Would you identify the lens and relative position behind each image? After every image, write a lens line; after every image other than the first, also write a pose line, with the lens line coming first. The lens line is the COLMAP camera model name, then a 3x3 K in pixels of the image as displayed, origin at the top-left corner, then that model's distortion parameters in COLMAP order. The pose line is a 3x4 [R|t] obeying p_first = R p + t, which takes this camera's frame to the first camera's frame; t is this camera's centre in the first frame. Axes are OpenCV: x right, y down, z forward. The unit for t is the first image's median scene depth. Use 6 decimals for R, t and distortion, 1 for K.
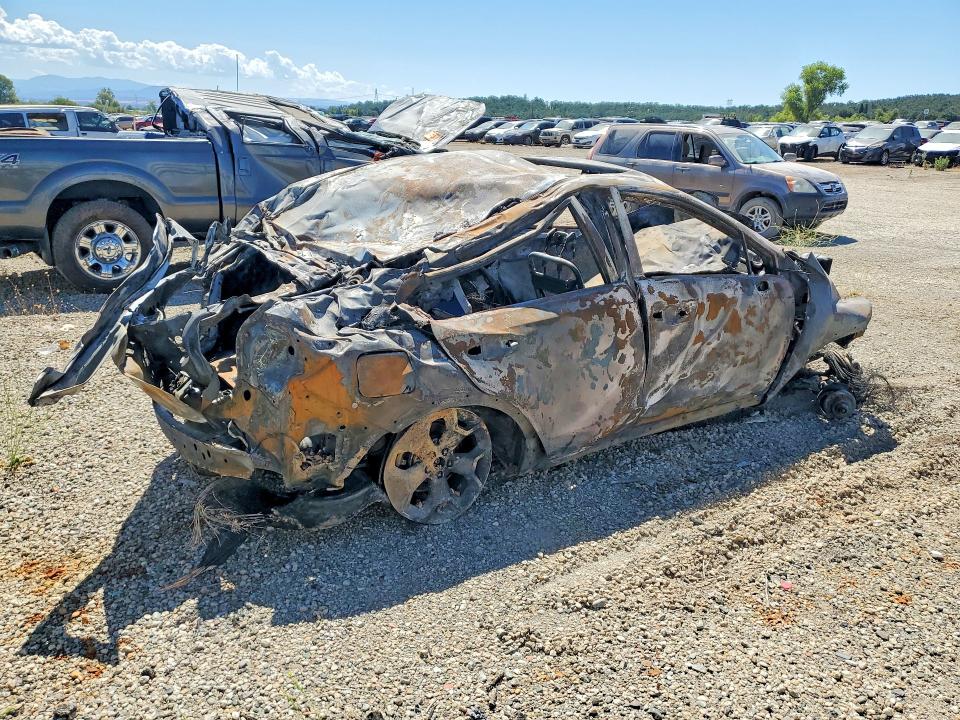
lens RADIAL K [[766.2, 0, 496.3], [0, 766.2, 357.3], [0, 0, 1]] dist [0.019336, -0.008411]
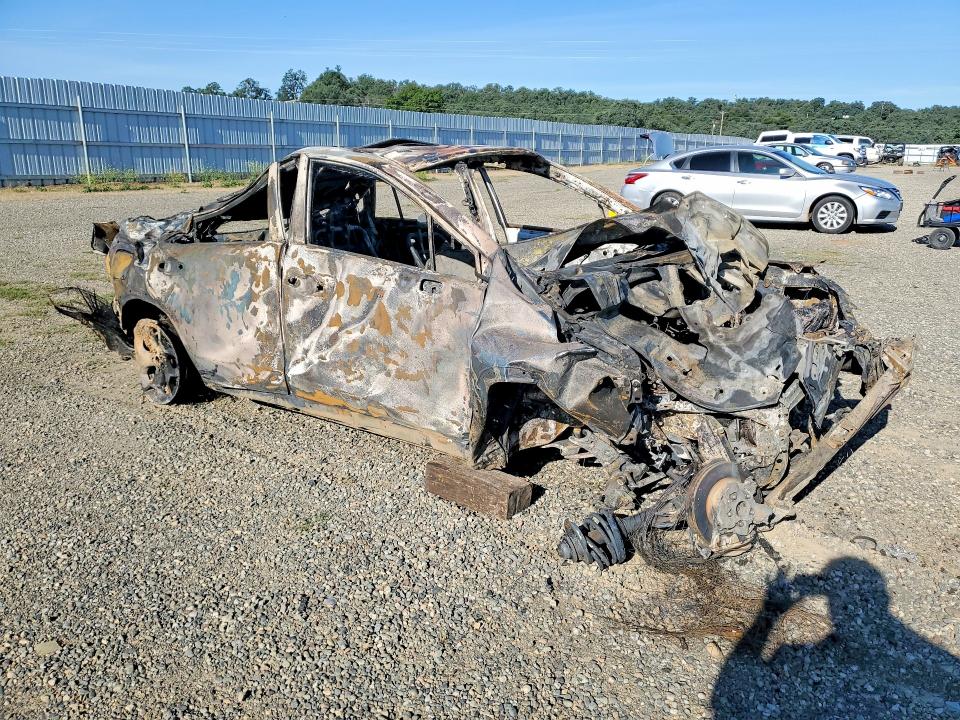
lens RADIAL K [[766.2, 0, 496.3], [0, 766.2, 357.3], [0, 0, 1]] dist [0.019336, -0.008411]
pose [[0.342615, 0.194504, -0.919121, 1.209534], [-0.297565, 0.950430, 0.090208, -0.126726], [0.891106, 0.242591, 0.383509, 0.869489]]
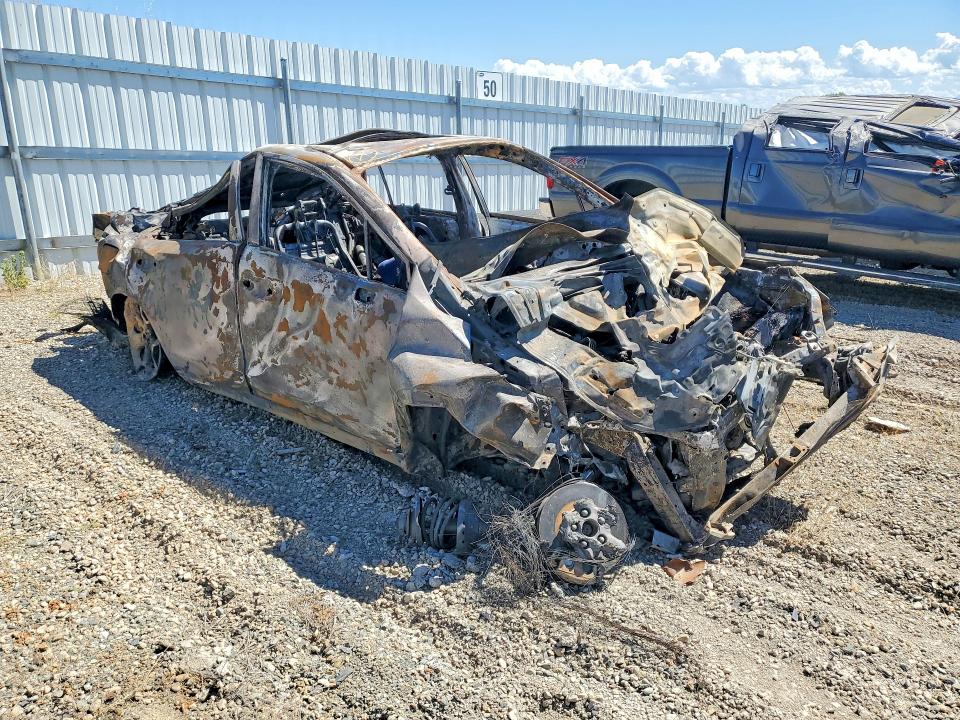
lens RADIAL K [[766.2, 0, 496.3], [0, 766.2, 357.3], [0, 0, 1]] dist [0.019336, -0.008411]
pose [[0.249053, 0.249312, -0.935851, 1.220251], [-0.291805, 0.940711, 0.172950, -0.226621], [0.923484, 0.230012, 0.307037, 1.003525]]
